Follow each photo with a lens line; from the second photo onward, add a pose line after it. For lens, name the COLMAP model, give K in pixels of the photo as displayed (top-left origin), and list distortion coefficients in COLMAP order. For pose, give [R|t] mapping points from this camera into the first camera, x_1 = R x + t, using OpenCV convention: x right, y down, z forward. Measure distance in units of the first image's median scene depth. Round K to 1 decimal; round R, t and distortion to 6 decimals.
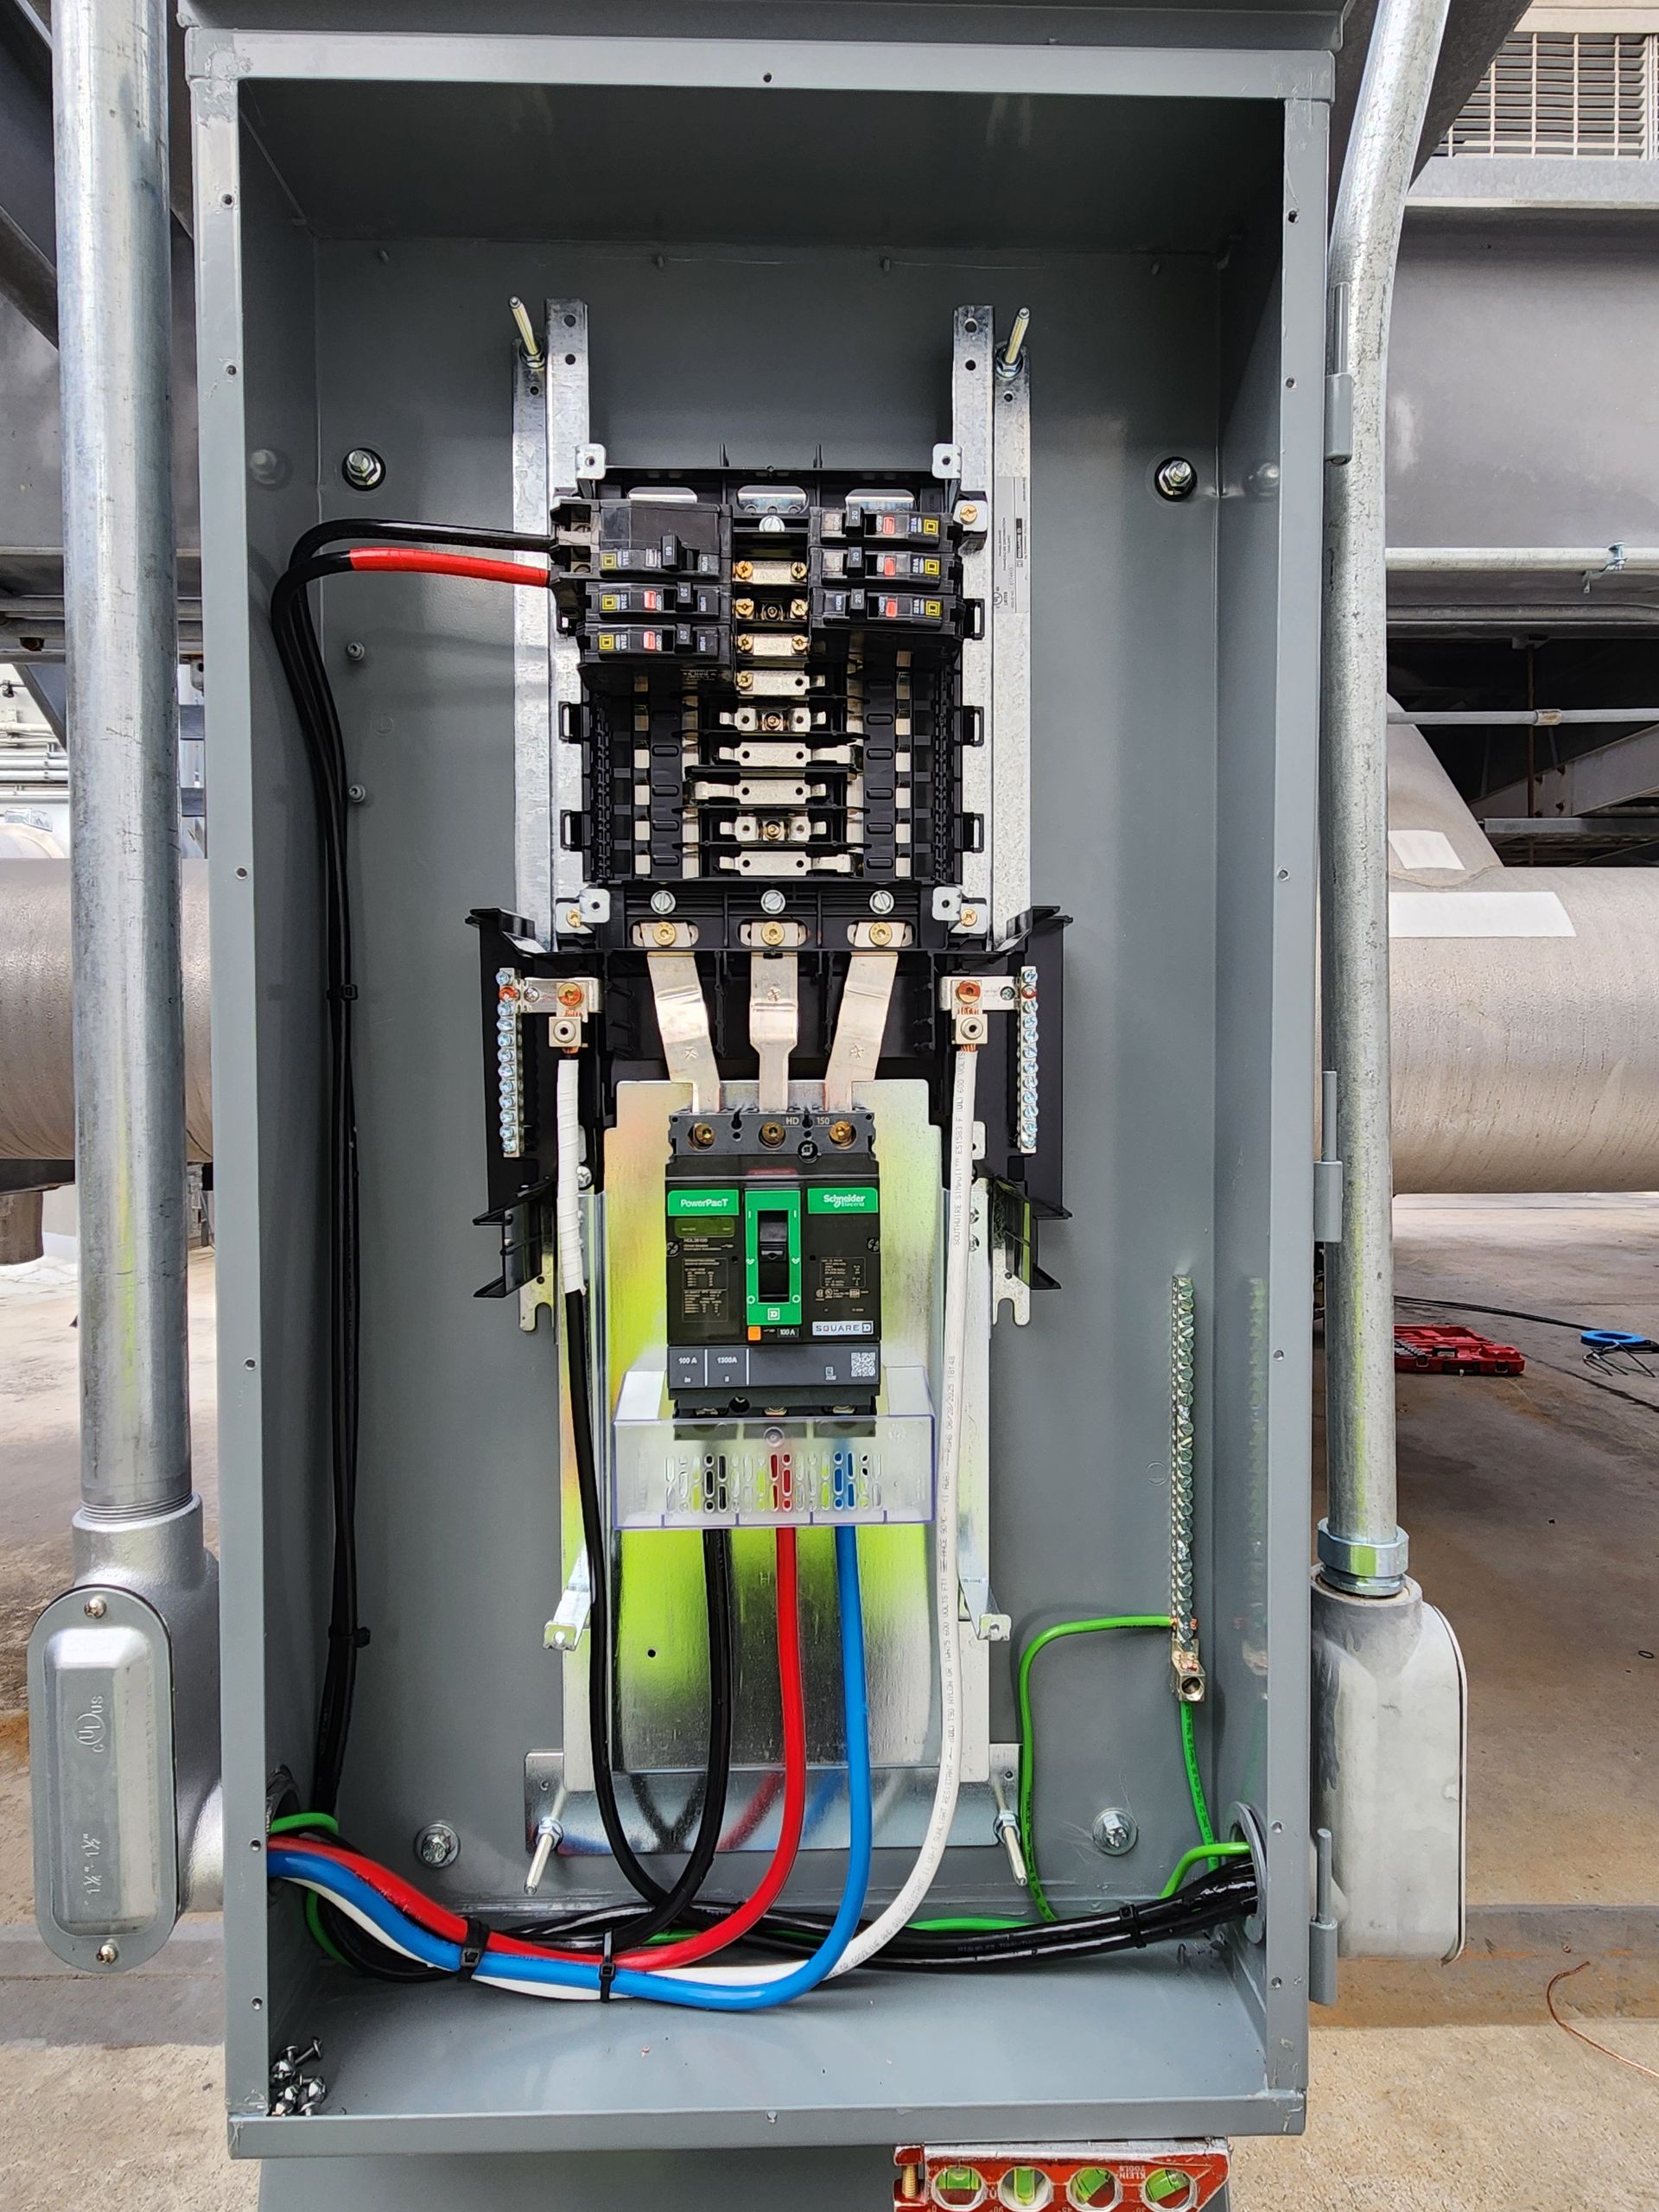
lens RADIAL K [[1132.4, 0, 829.5], [0, 1132.4, 1106.0], [0, 0, 1]] dist [0.001035, -0.000899]
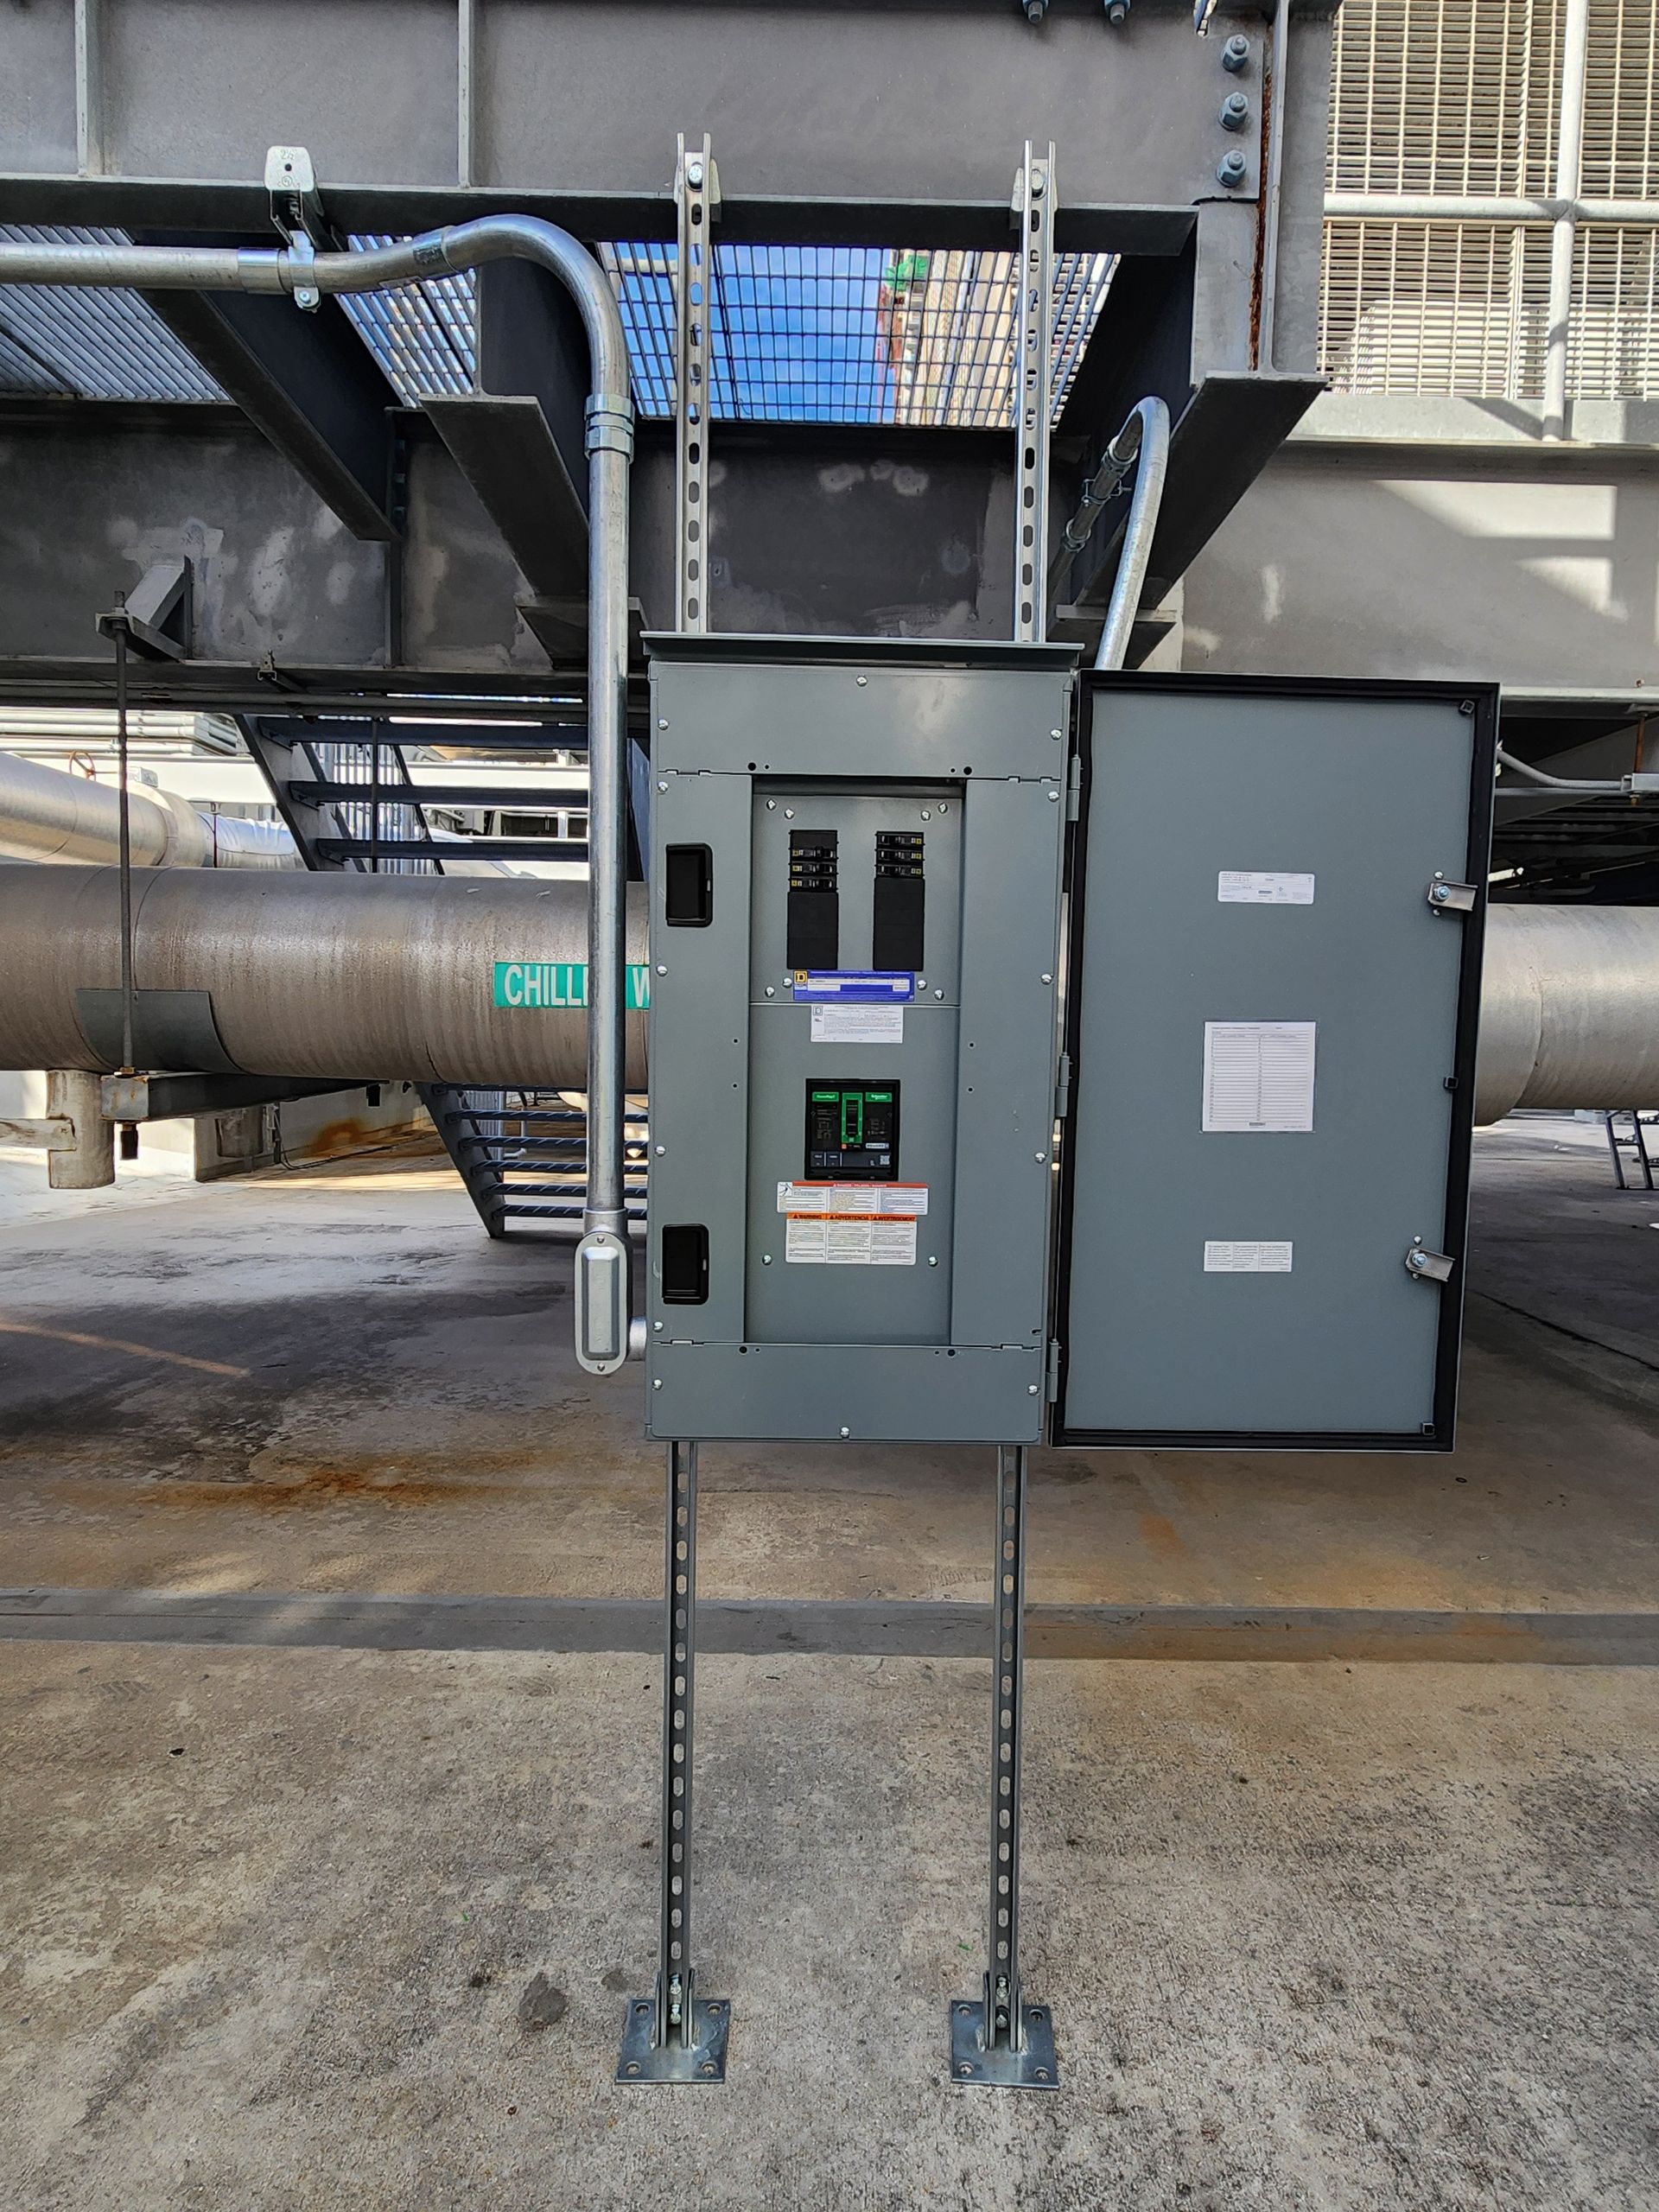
lens RADIAL K [[1543.4, 0, 816.2], [0, 1543.4, 1099.4], [0, 0, 1]] dist [0.001550, -0.002560]
pose [[0.999724, 0.023076, -0.004448, -0.108935], [-0.022882, 0.998954, 0.039601, -0.045742], [0.005357, -0.039488, 0.999206, -2.404832]]
